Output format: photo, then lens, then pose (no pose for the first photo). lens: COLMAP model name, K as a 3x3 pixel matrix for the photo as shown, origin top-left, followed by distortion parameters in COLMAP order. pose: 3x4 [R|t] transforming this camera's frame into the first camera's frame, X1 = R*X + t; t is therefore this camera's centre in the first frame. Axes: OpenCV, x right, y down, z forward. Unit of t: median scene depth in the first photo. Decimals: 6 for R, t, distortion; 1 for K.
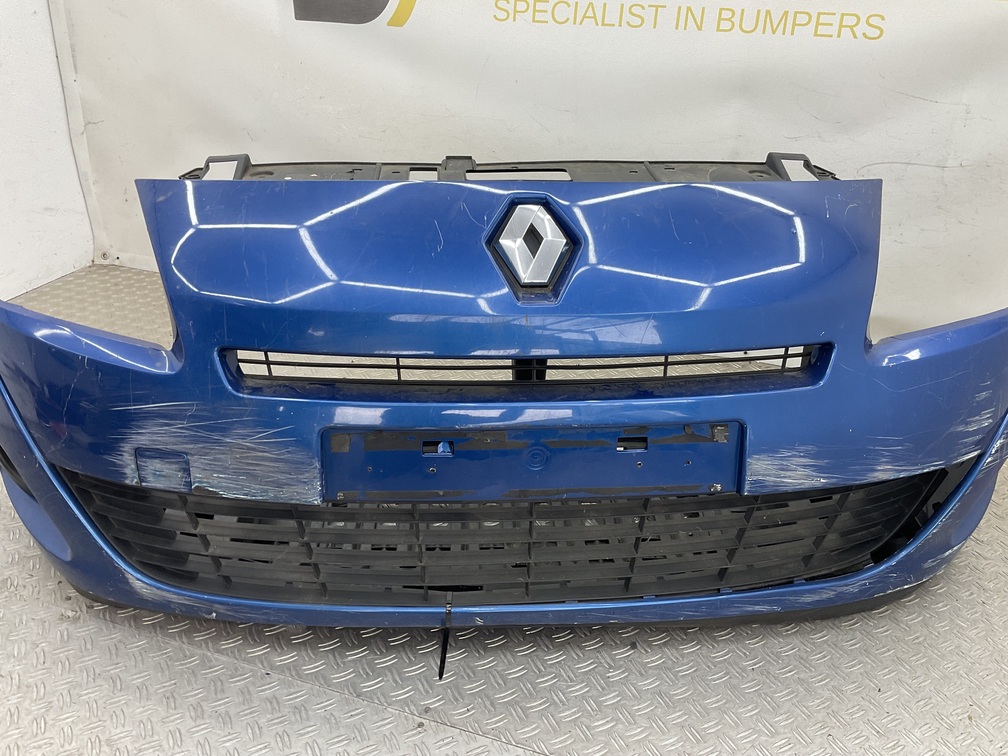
lens RADIAL K [[829.4, 0, 504.0], [0, 829.4, 378.0], [0, 0, 1]] dist [0.083345, -0.167319]
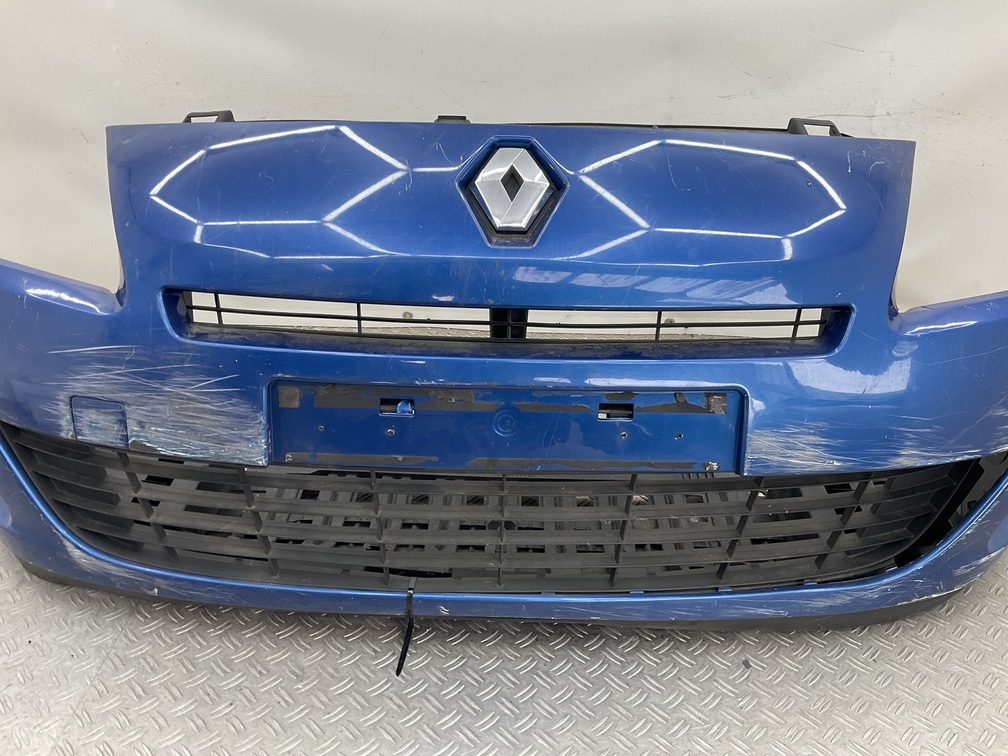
lens RADIAL K [[829.4, 0, 504.0], [0, 829.4, 378.0], [0, 0, 1]] dist [0.083345, -0.167319]
pose [[0.997997, 0.031642, -0.054784, 0.077885], [-0.034292, 0.998252, -0.048130, 0.085814], [0.053166, 0.049912, 0.997338, 0.102228]]
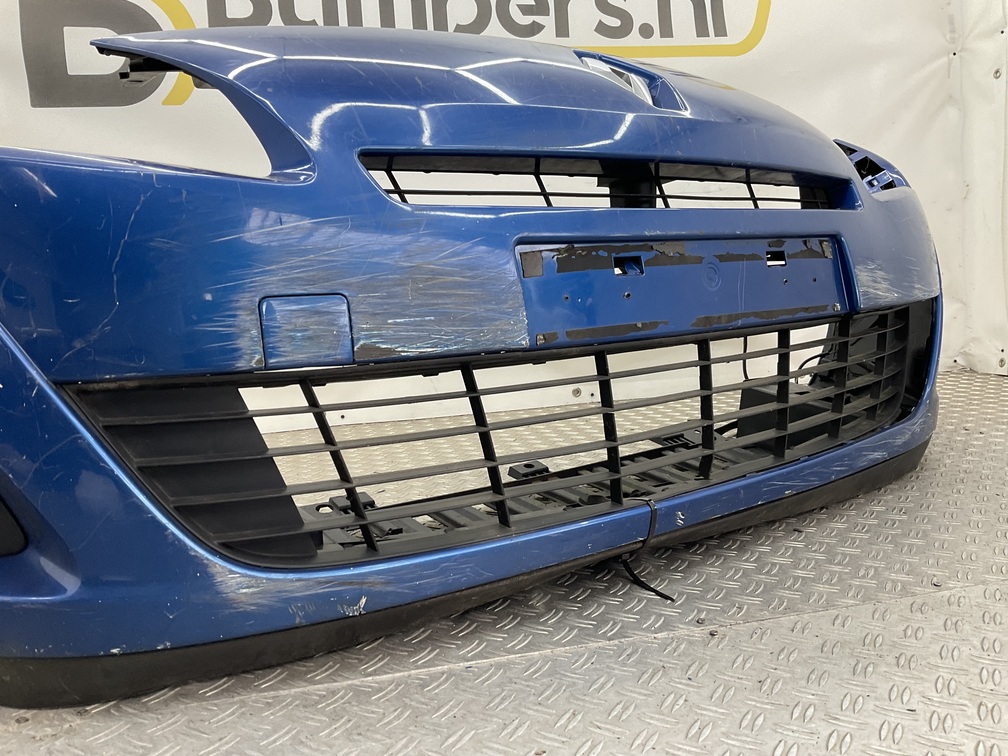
lens RADIAL K [[829.4, 0, 504.0], [0, 829.4, 378.0], [0, 0, 1]] dist [0.083345, -0.167319]
pose [[0.843141, -0.128782, 0.522043, -0.583465], [0.307175, 0.912229, -0.271075, 0.345008], [-0.441313, 0.388913, 0.808696, 0.400994]]
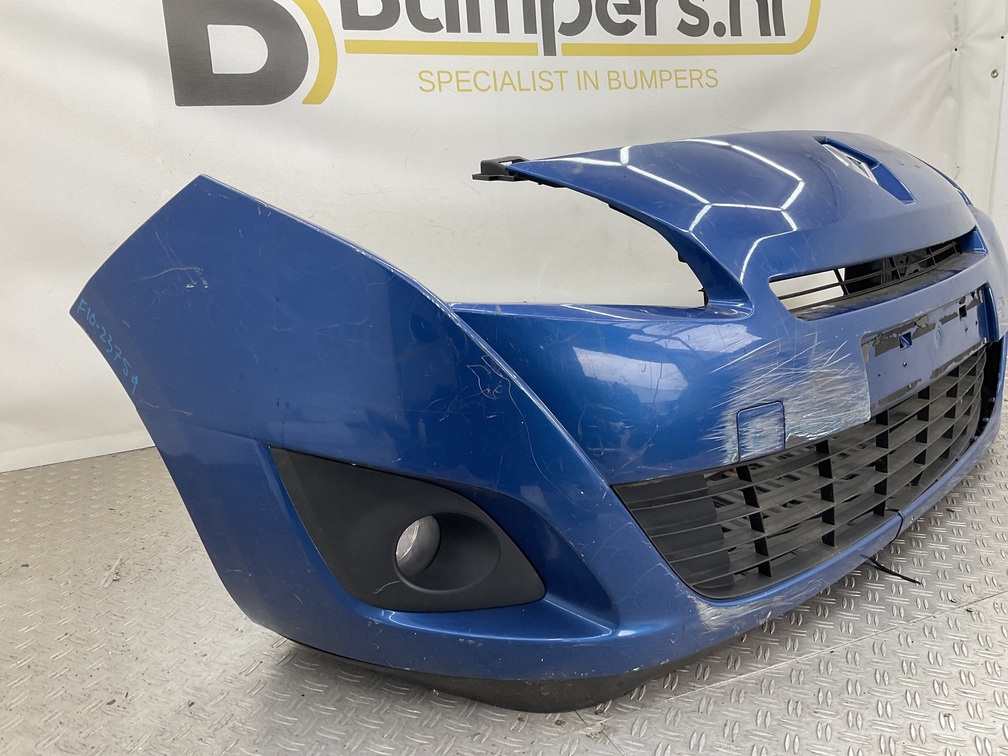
lens RADIAL K [[829.4, 0, 504.0], [0, 829.4, 378.0], [0, 0, 1]] dist [0.083345, -0.167319]
pose [[0.746474, -0.220595, 0.627785, -1.074785], [0.354089, 0.930468, -0.094080, 0.043891], [-0.563380, 0.292520, 0.772680, 0.435580]]
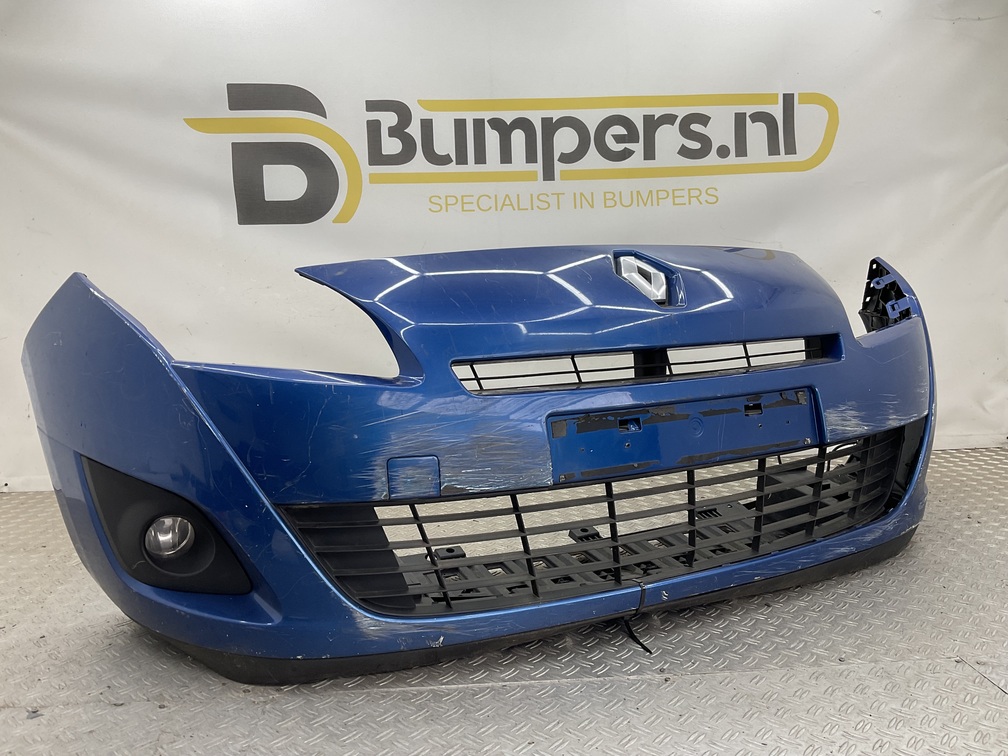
lens RADIAL K [[825.0, 0, 504.0], [0, 825.0, 378.0], [0, 0, 1]] dist [0.124513, -0.274191]
pose [[0.922253, -0.095692, 0.374556, -0.651437], [0.219478, 0.927200, -0.303529, 0.325179], [-0.318243, 0.362138, 0.876115, -0.032822]]
